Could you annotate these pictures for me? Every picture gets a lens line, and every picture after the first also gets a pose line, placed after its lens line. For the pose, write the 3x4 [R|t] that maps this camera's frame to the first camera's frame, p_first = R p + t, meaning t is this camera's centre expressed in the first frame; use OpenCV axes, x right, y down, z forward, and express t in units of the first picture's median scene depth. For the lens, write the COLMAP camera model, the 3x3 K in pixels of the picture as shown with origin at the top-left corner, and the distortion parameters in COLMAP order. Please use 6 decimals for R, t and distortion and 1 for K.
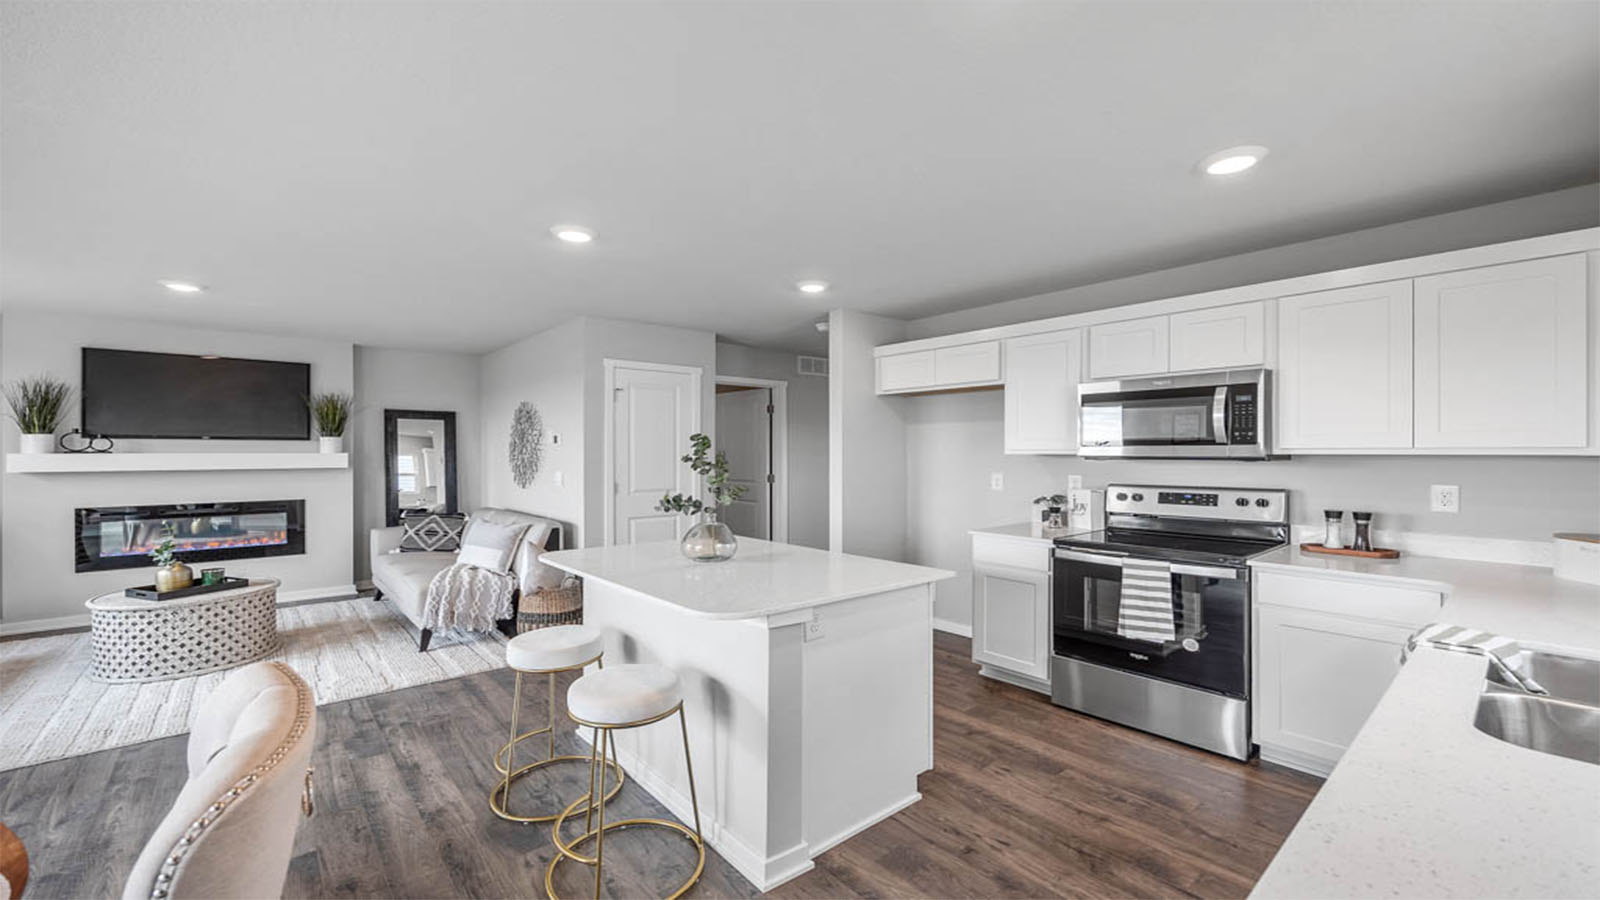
lens RADIAL K [[658.5, 0, 805.7], [0, 658.5, 452.6], [0, 0, 1]] dist [0.001101, -0.000204]
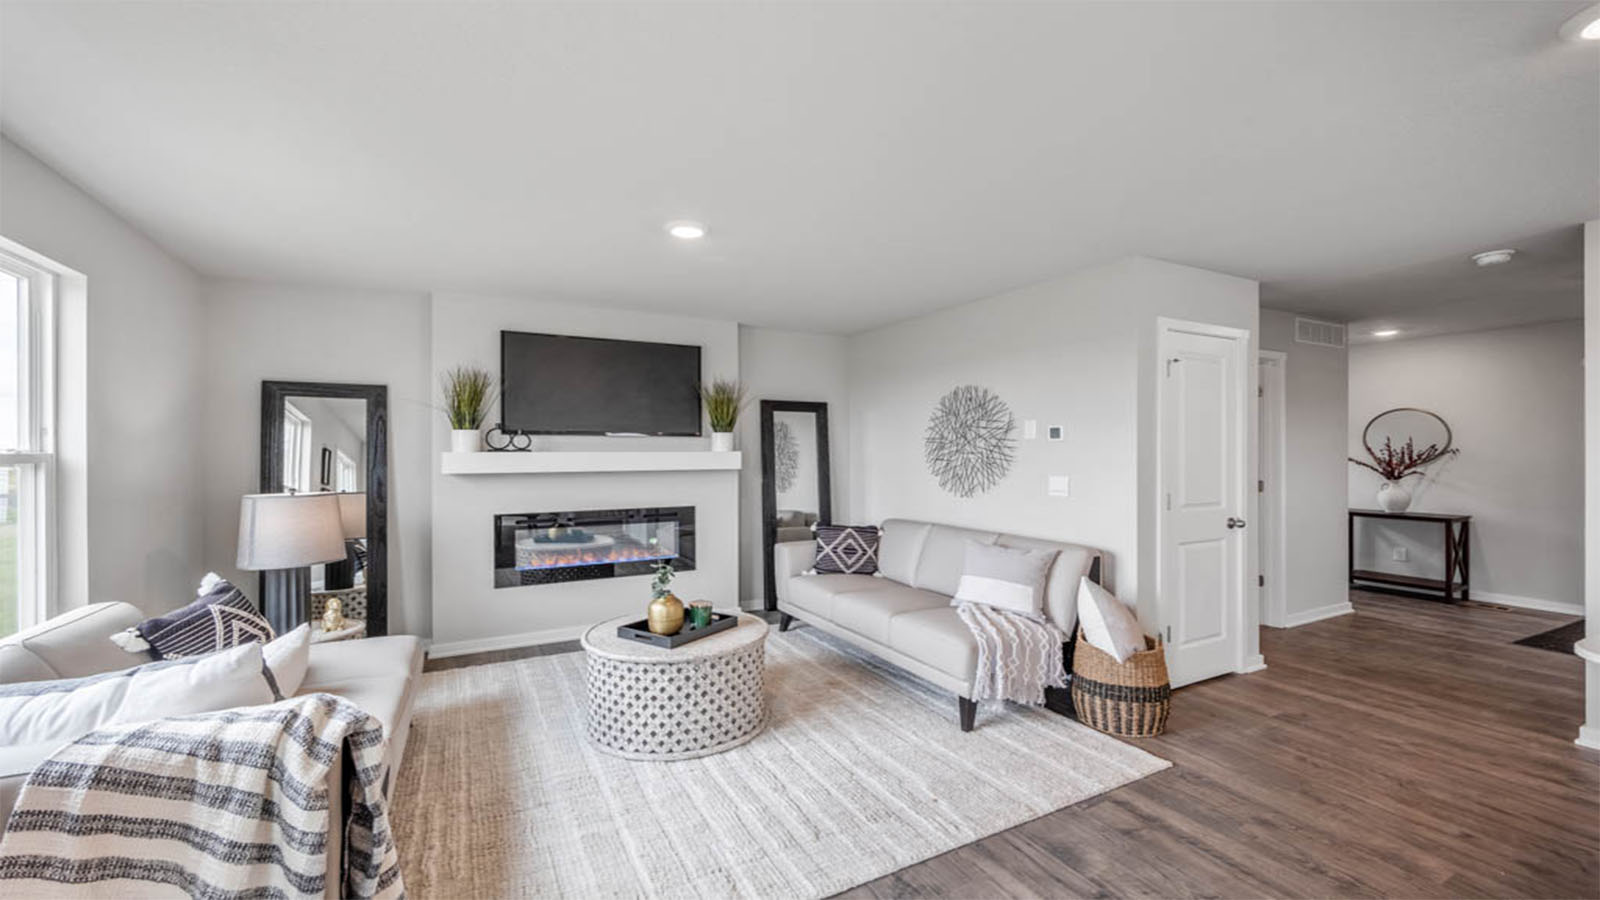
lens RADIAL K [[658.5, 0, 794.9], [0, 658.5, 450.4], [0, 0, 1]] dist [0.001101, -0.000204]
pose [[0.977400, -0.000059, -0.211399, -0.540264], [-0.000002, 1.000000, -0.000289, -0.000508], [0.211399, 0.000283, 0.977400, 0.233341]]
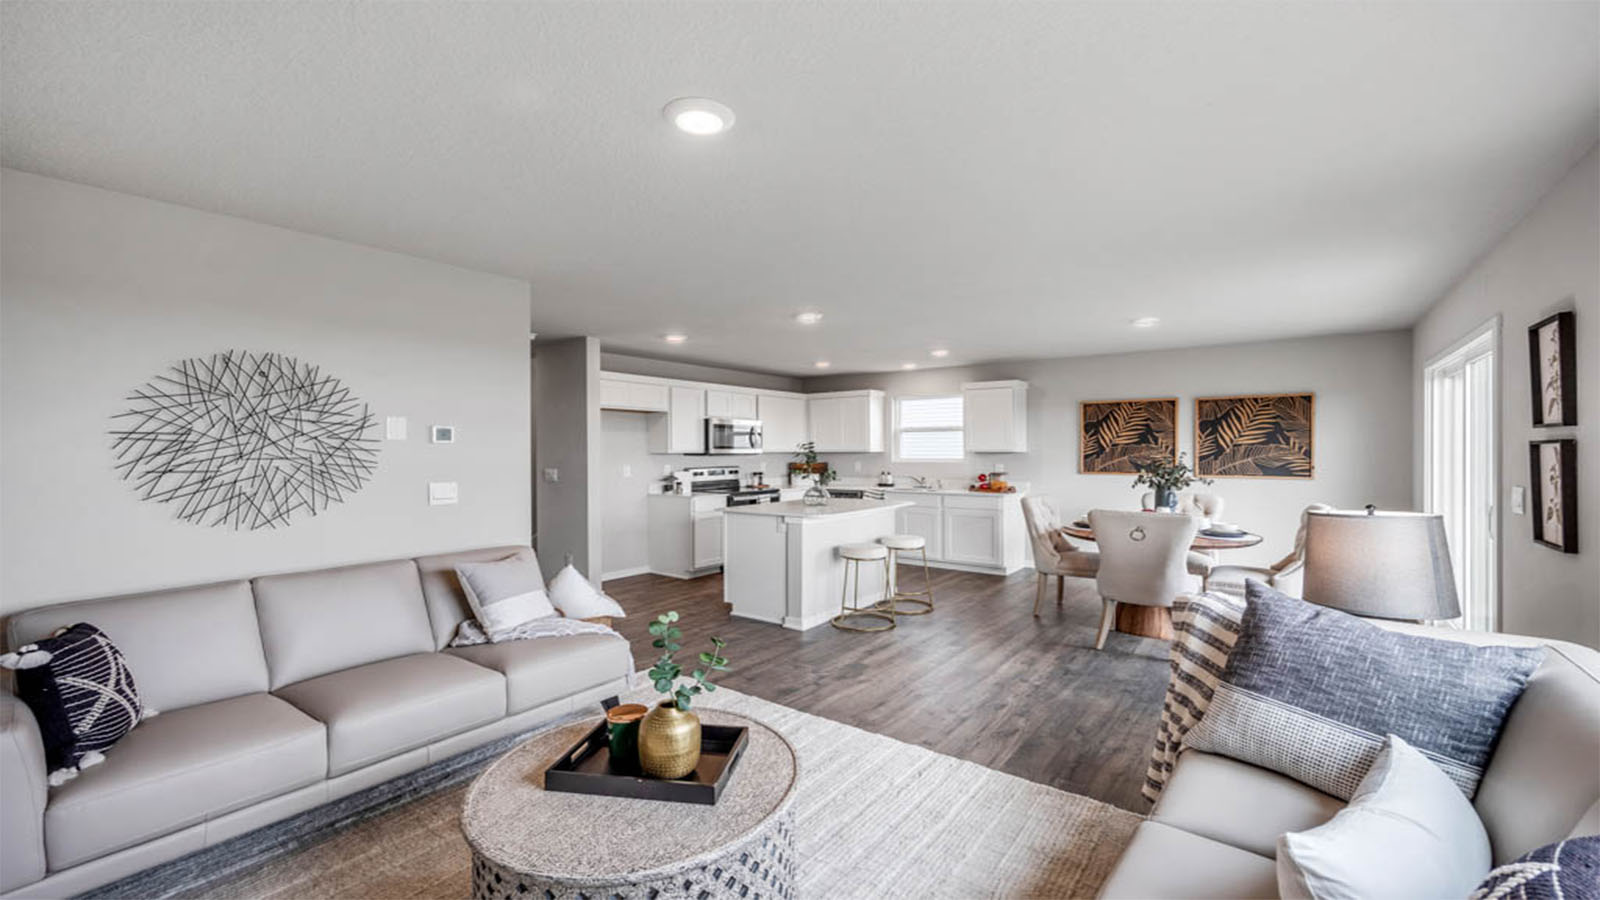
lens RADIAL K [[658.5, 0, 806.9], [0, 658.5, 451.8], [0, 0, 1]] dist [0.001101, -0.000204]
pose [[-0.228855, 0.000748, 0.973460, -1.188710], [0.004075, 0.999992, 0.000189, -0.001512], [-0.973452, 0.004010, -0.228856, 0.851629]]
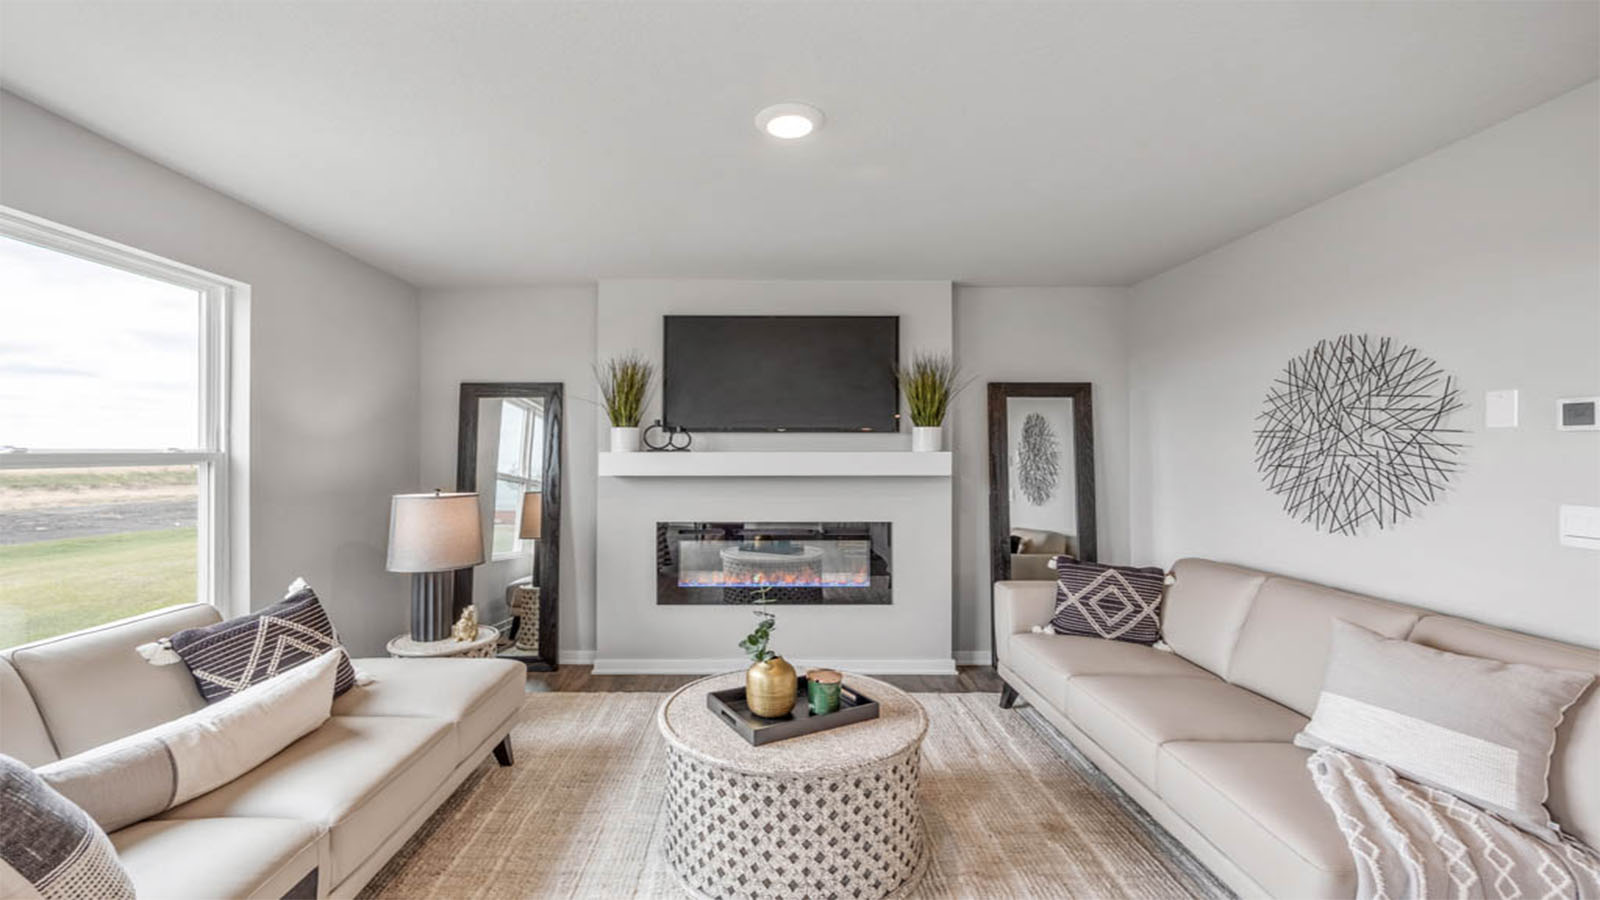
lens RADIAL K [[658.5, 0, 761.7], [0, 658.5, 449.1], [0, 0, 1]] dist [0.001101, -0.000204]
pose [[0.764441, -0.001173, -0.644692, -0.515224], [-0.001363, 0.999993, -0.003436, 0.000281], [0.644692, 0.003505, 0.764435, 0.487506]]
